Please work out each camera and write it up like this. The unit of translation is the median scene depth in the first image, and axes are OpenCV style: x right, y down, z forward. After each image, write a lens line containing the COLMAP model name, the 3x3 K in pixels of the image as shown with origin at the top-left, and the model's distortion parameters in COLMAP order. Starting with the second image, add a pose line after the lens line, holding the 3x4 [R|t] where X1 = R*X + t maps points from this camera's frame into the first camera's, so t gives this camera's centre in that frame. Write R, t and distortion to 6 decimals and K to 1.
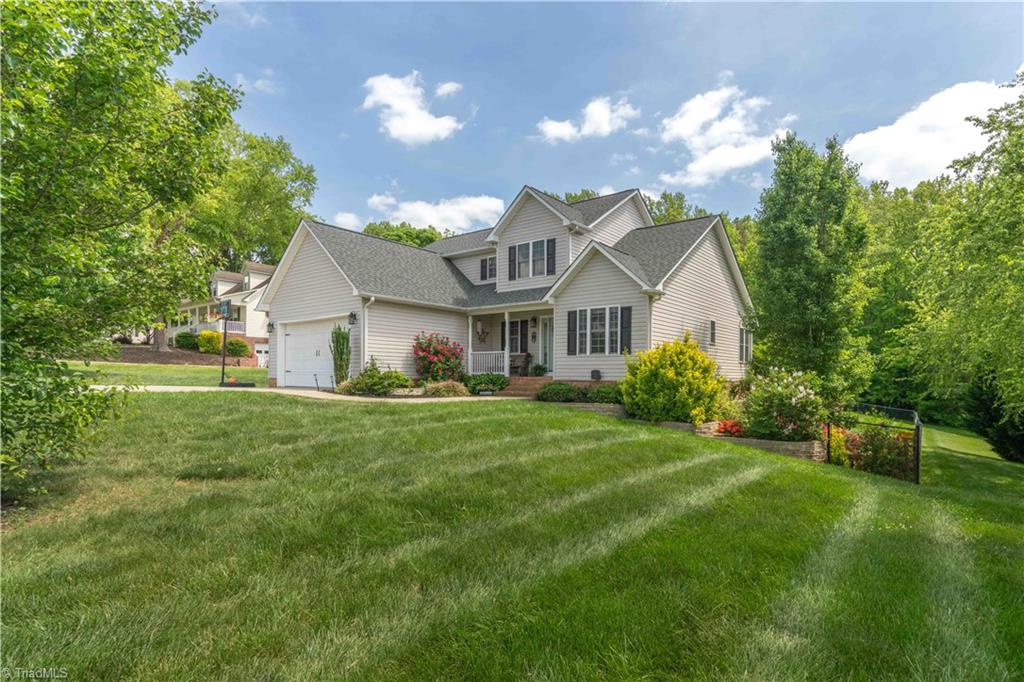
lens RADIAL K [[516.7, 0, 555.4], [0, 516.7, 346.9], [0, 0, 1]] dist [0.035600, 0.000173]
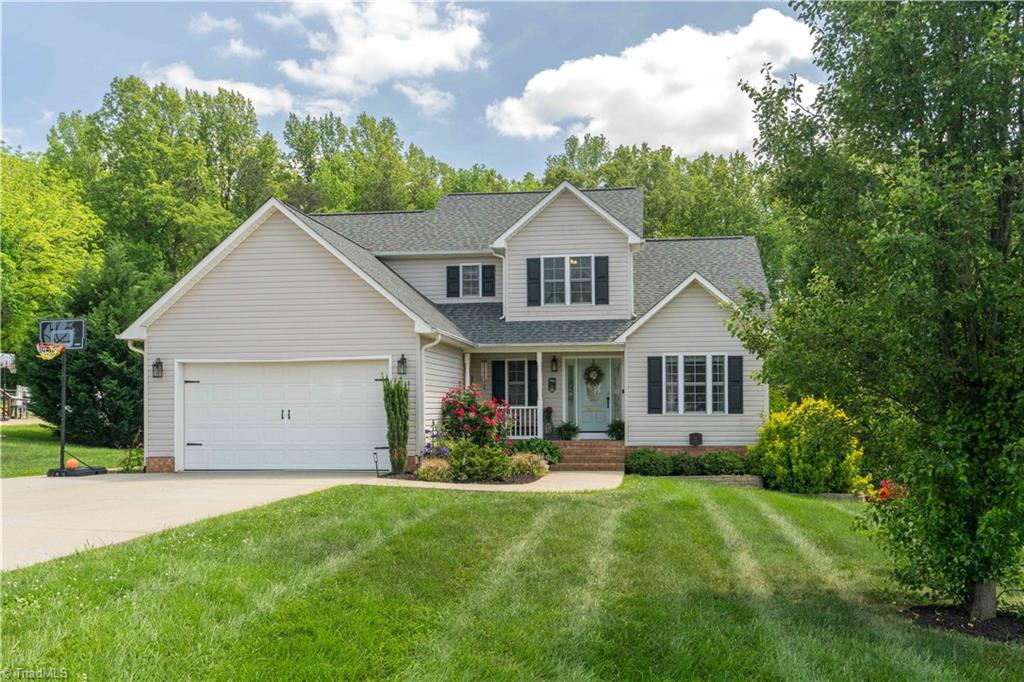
lens RADIAL K [[883.7, 0, 512.0], [0, 883.7, 341.0], [0, 0, 1]] dist [0.001165, 0.000150]
pose [[0.882572, 0.019950, 0.469754, -0.724910], [-0.013288, 0.999759, -0.017494, -0.061985], [-0.469990, 0.009198, 0.882624, -0.072750]]
